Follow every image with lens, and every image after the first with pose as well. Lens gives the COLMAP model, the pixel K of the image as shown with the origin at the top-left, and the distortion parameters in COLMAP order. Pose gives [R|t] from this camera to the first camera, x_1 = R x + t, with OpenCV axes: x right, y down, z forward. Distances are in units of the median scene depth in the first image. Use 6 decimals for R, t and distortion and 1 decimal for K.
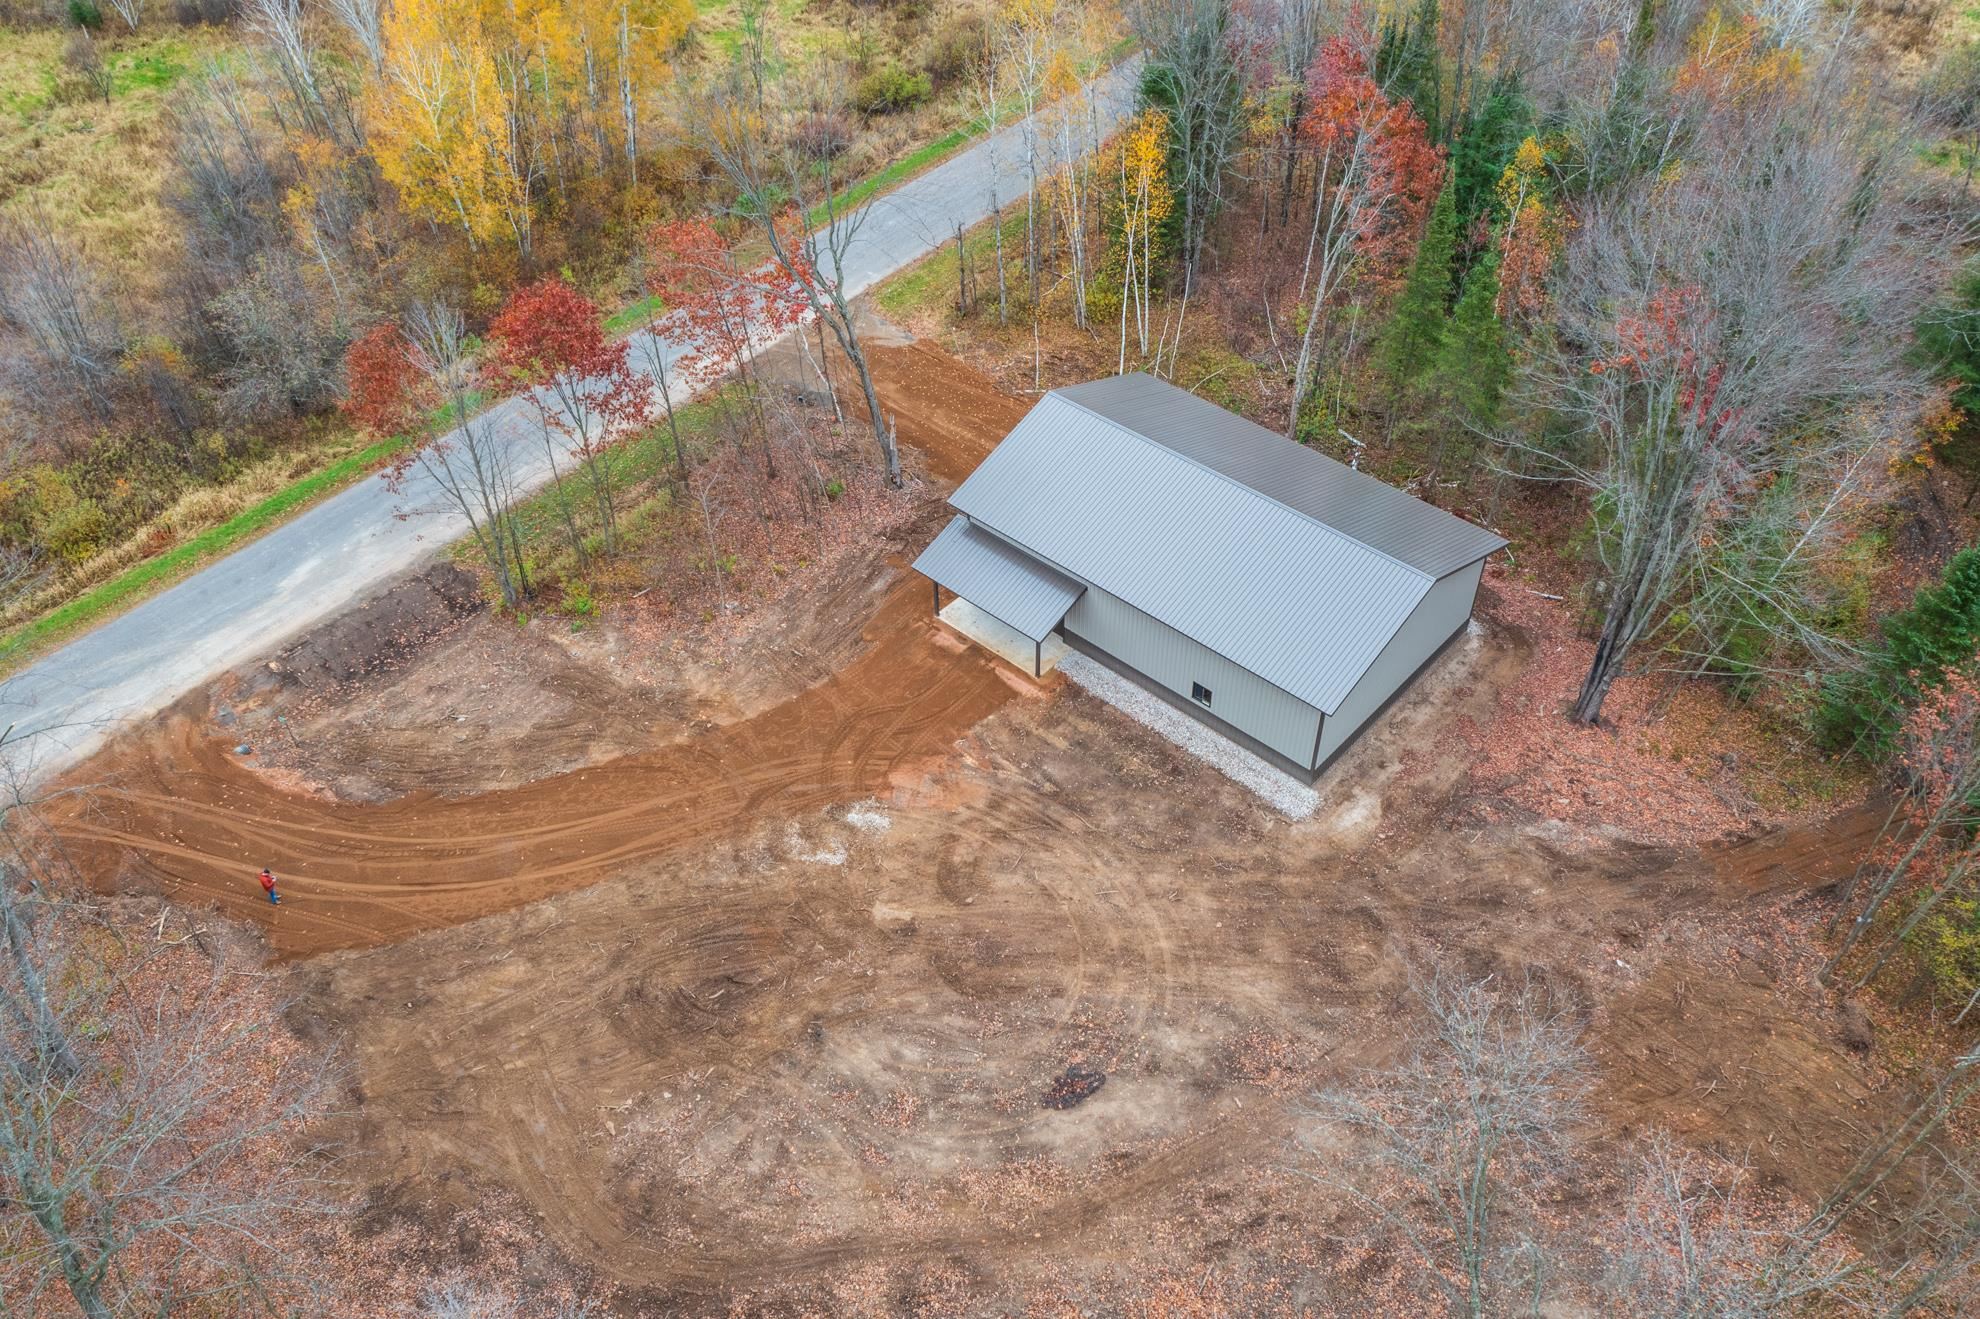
lens RADIAL K [[1566.5, 0, 994.1], [0, 1566.5, 658.3], [0, 0, 1]] dist [-0.008949, -0.011831]
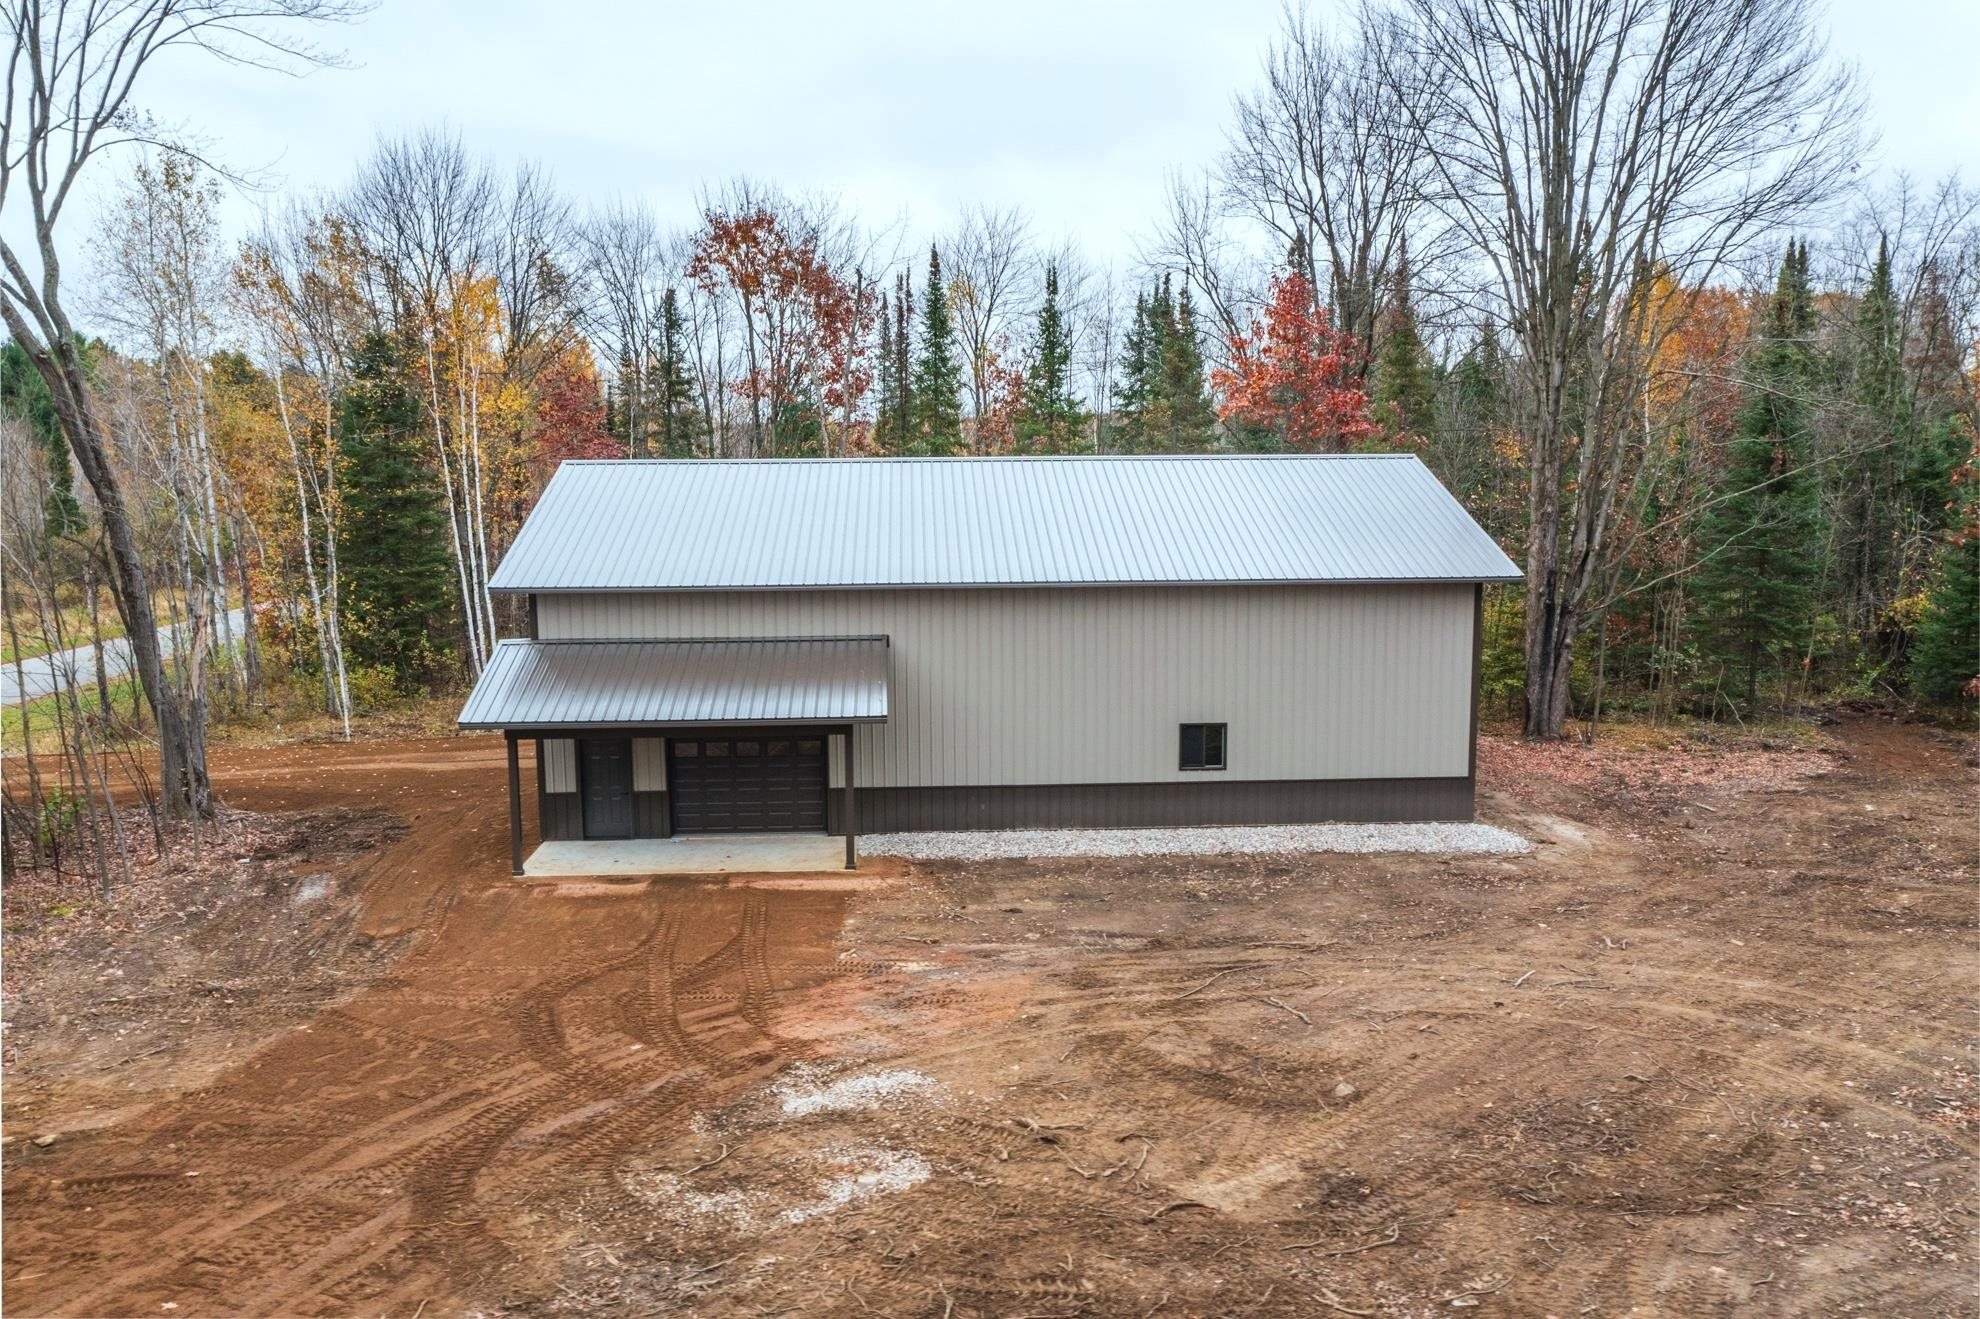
lens RADIAL K [[1566.5, 0, 999.5], [0, 1566.5, 664.3], [0, 0, 1]] dist [-0.008949, -0.011831]
pose [[0.703635, -0.086865, 0.705232, -0.259493], [0.483243, 0.786134, -0.385319, 0.164433], [-0.520936, 0.611922, 0.595128, 0.754118]]
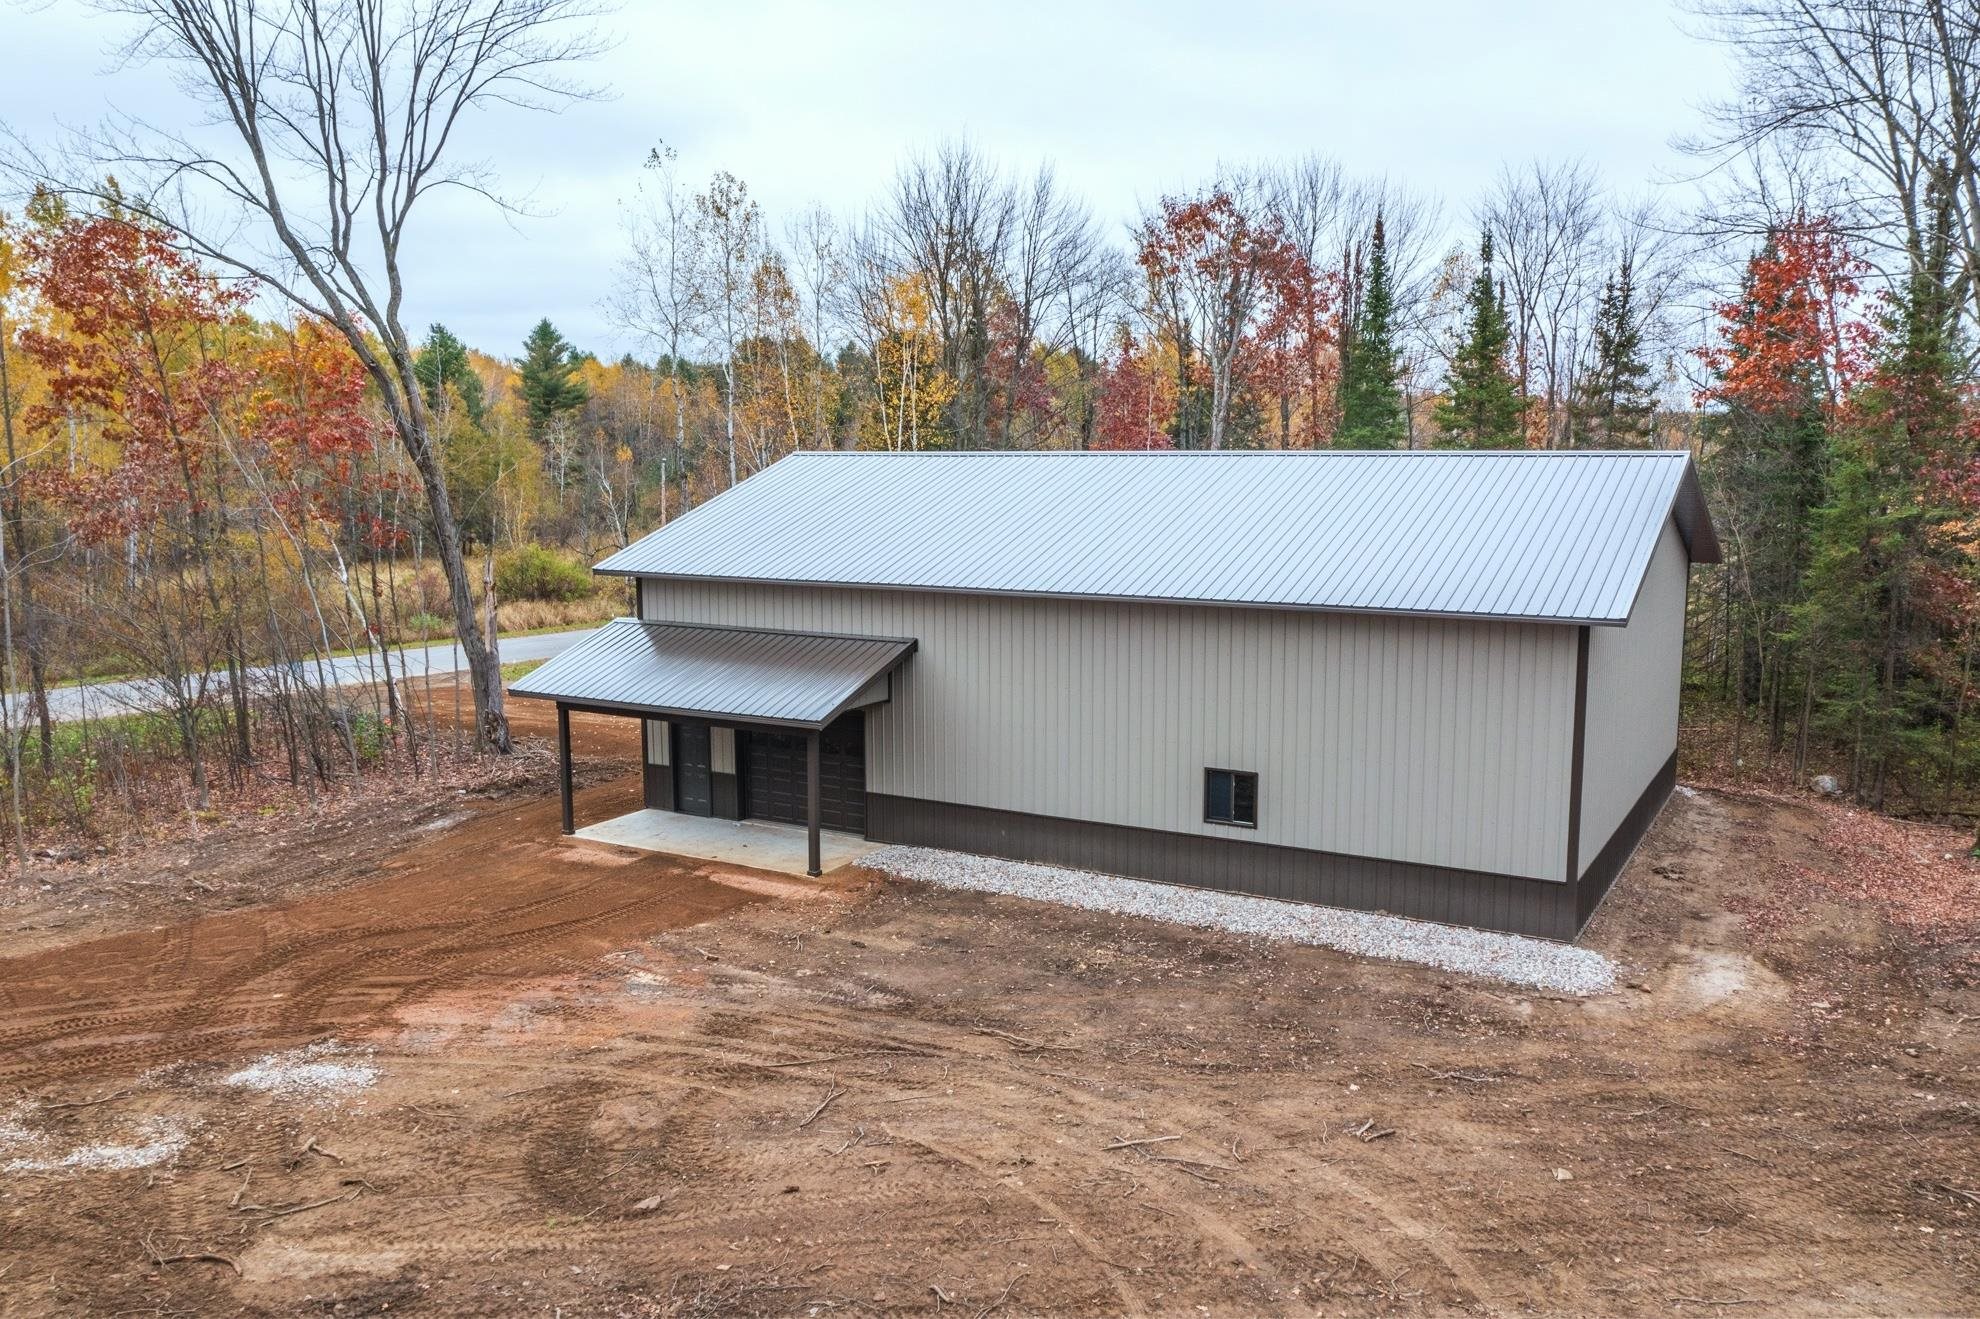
lens RADIAL K [[1566.5, 0, 997.9], [0, 1566.5, 663.0], [0, 0, 1]] dist [-0.008949, -0.011831]
pose [[0.977670, -0.018367, 0.209342, -0.011005], [0.136228, 0.813903, -0.564805, 0.222928], [-0.160010, 0.580711, 0.798230, 0.688236]]
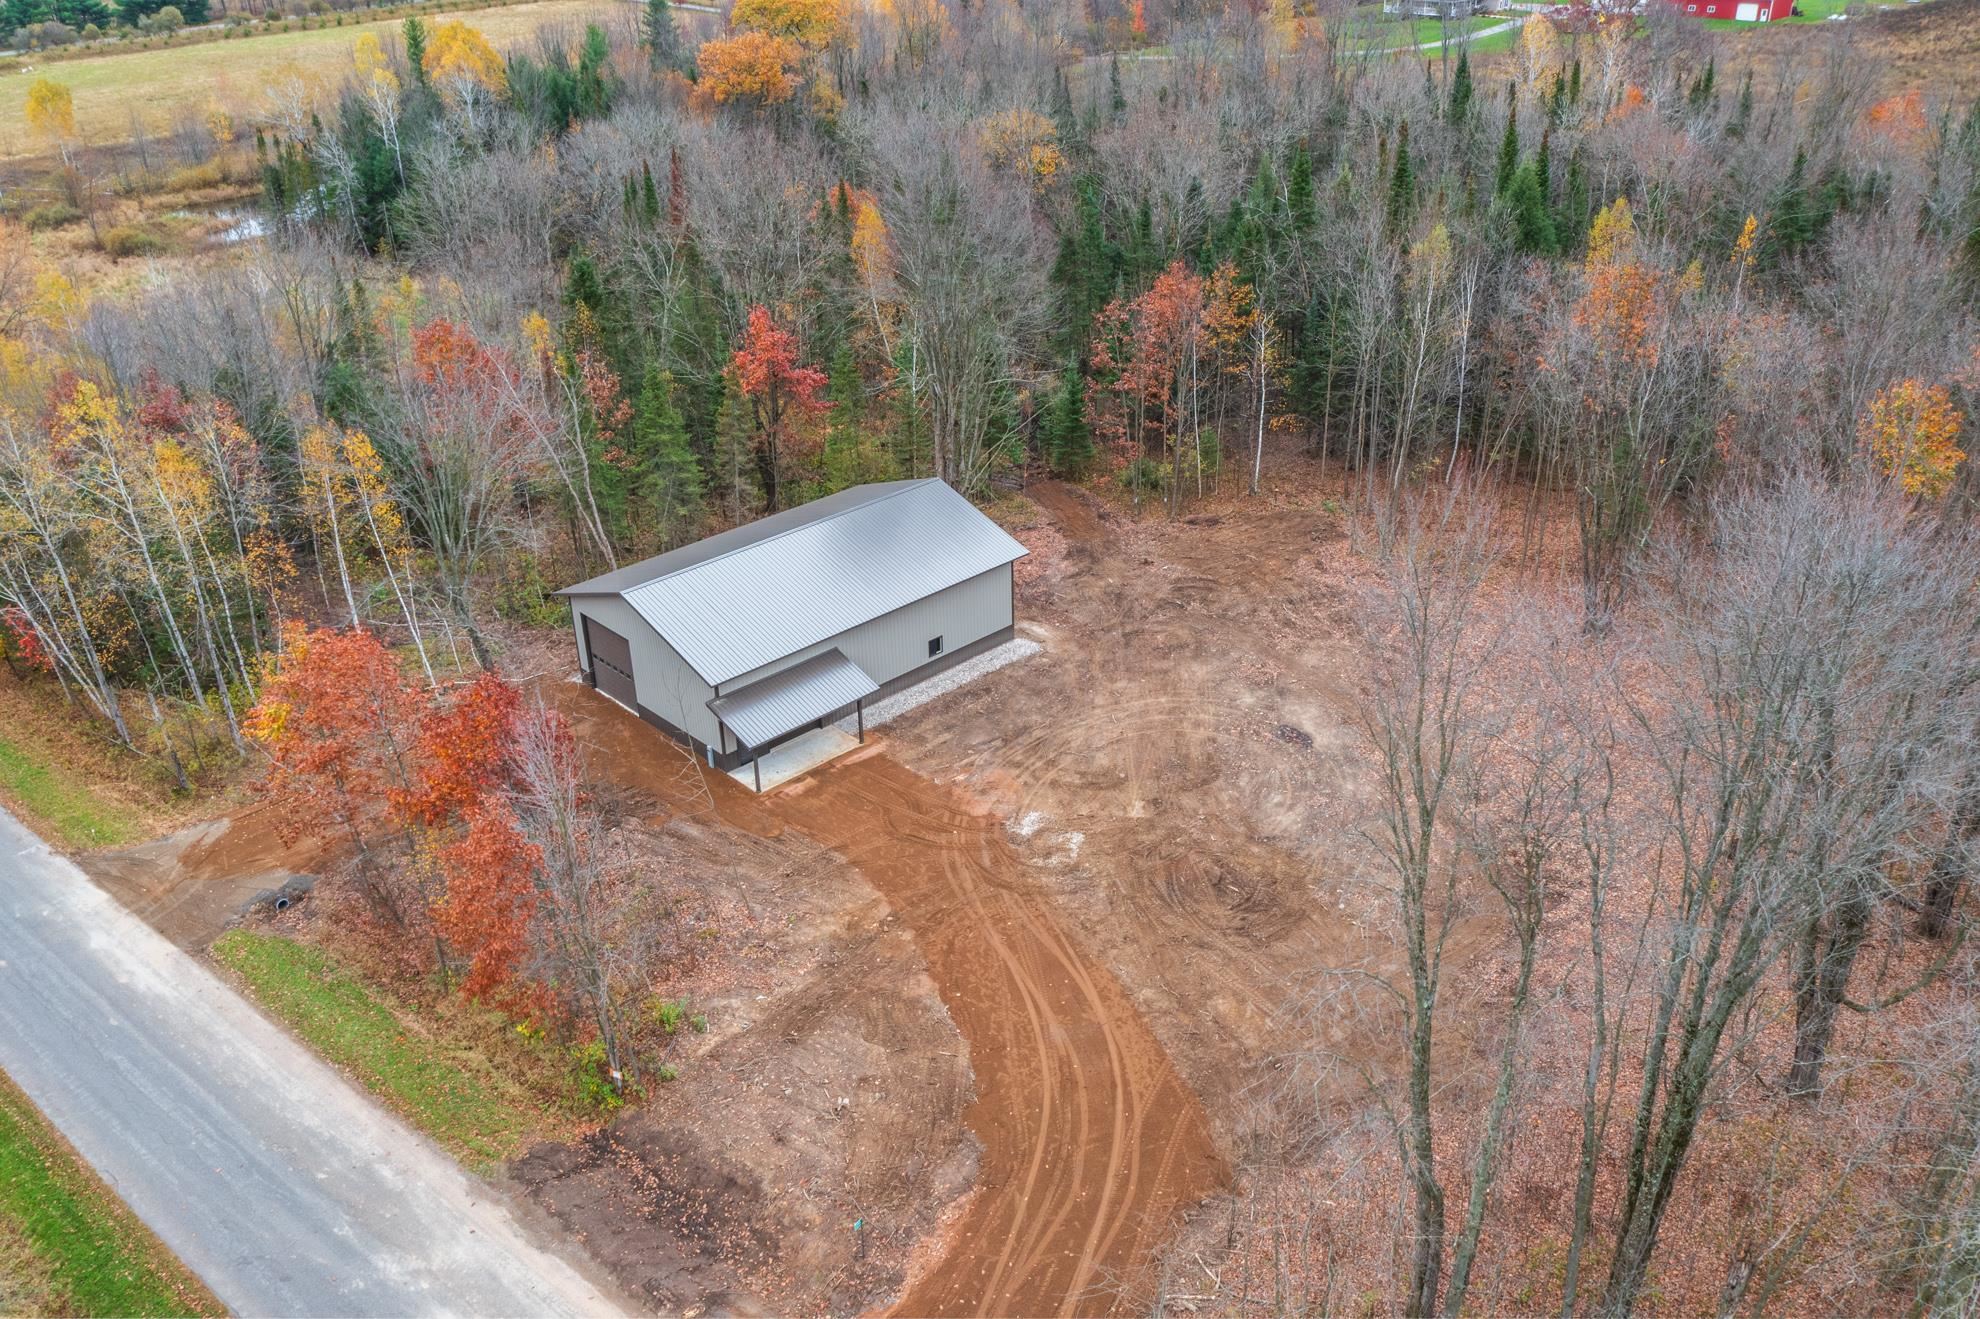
lens RADIAL K [[1566.5, 0, 990.3], [0, 1566.5, 660.2], [0, 0, 1]] dist [-0.008949, -0.011831]
pose [[0.066284, -0.456830, 0.887081, -0.991191], [0.697415, 0.657022, 0.286242, -0.301592], [-0.713596, 0.599690, 0.362150, 0.549743]]
